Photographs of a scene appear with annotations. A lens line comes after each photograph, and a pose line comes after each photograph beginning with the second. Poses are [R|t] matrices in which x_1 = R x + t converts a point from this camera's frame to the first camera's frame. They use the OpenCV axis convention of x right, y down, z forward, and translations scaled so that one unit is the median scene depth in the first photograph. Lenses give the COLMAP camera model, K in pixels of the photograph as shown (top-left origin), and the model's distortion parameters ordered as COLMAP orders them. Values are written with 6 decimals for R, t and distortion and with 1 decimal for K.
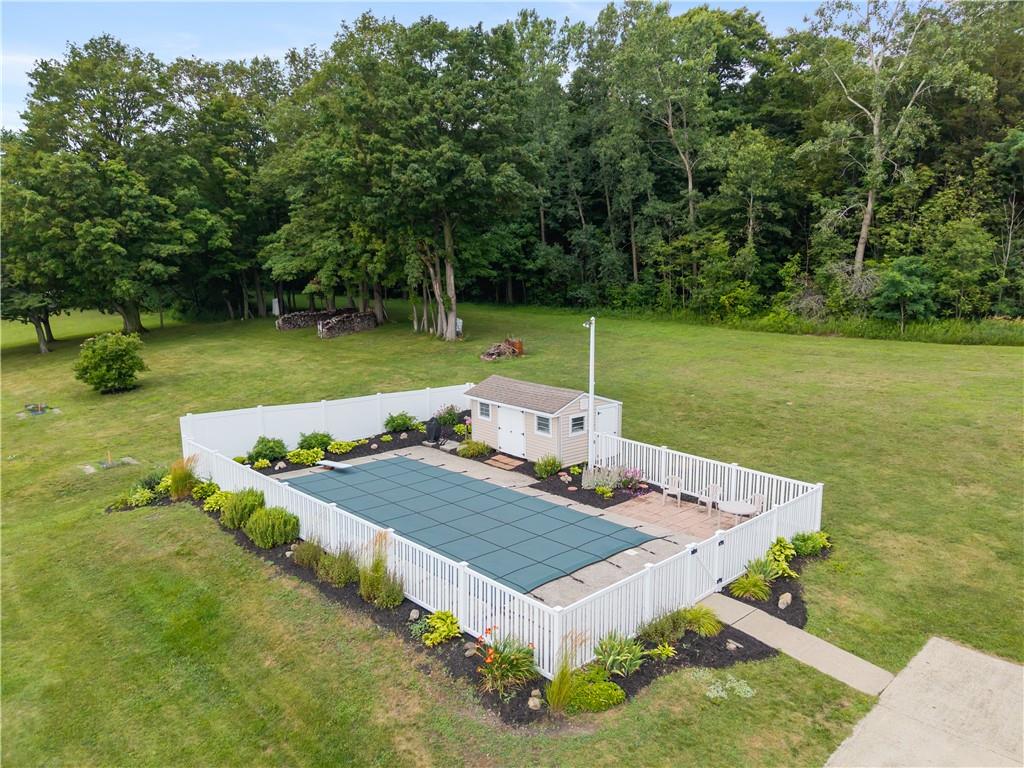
lens RADIAL K [[685.8, 0, 513.1], [0, 685.8, 380.2], [0, 0, 1]] dist [0.041333, -0.030416]
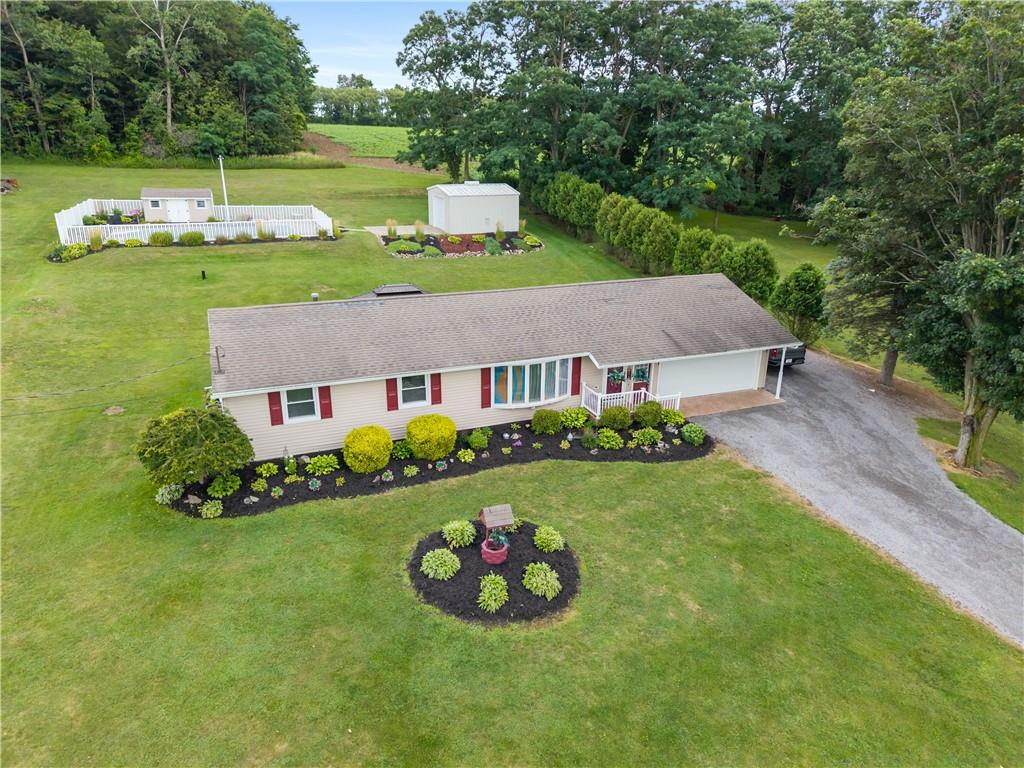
lens RADIAL K [[685.8, 0, 517.8], [0, 685.8, 379.1], [0, 0, 1]] dist [0.041333, -0.030416]
pose [[0.345748, -0.308951, 0.886006, -0.989553], [0.115635, 0.951072, 0.286515, 0.042519], [-0.931175, 0.003391, 0.364557, -0.473129]]
